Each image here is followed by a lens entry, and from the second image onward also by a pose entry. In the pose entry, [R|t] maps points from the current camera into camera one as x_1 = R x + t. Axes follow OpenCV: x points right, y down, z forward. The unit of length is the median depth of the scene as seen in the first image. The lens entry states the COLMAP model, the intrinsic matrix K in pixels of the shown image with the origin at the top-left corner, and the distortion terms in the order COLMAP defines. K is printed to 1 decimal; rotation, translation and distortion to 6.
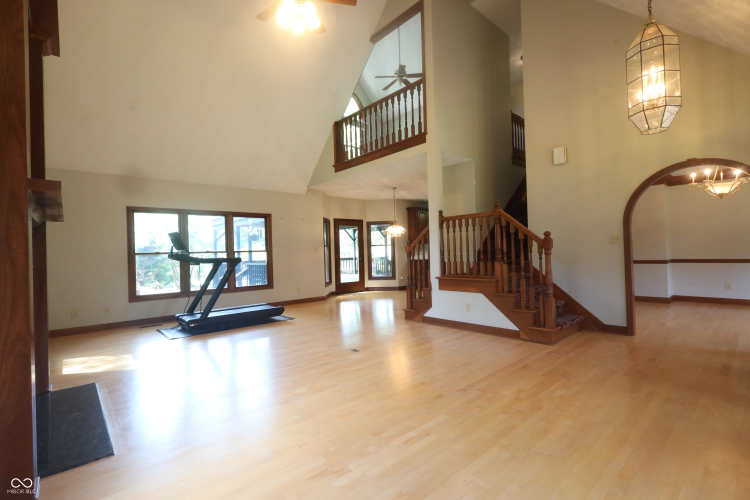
lens RADIAL K [[346.4, 0, 375.0], [0, 346.4, 250.0], [0, 0, 1]] dist [0.006041, 0.000334]
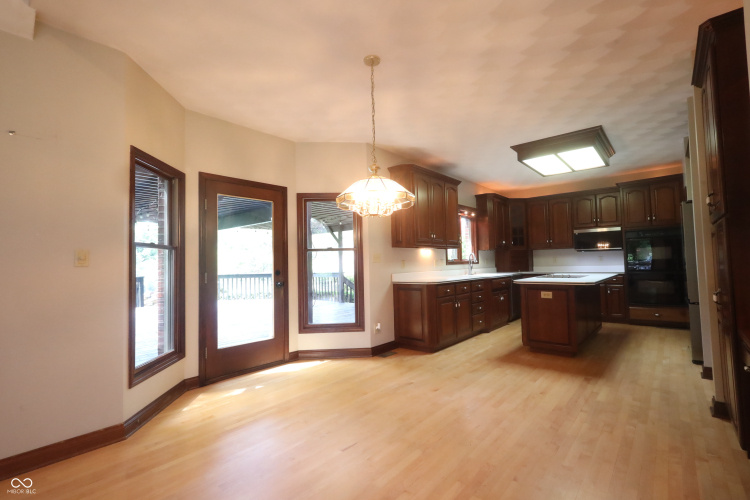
lens RADIAL K [[346.4, 0, 375.0], [0, 346.4, 250.0], [0, 0, 1]] dist [0.006041, 0.000334]
pose [[0.991069, 0.011158, 0.132885, 0.015357], [-0.006014, 0.999219, -0.039049, 0.003720], [-0.133217, 0.037901, 0.990362, 0.577717]]
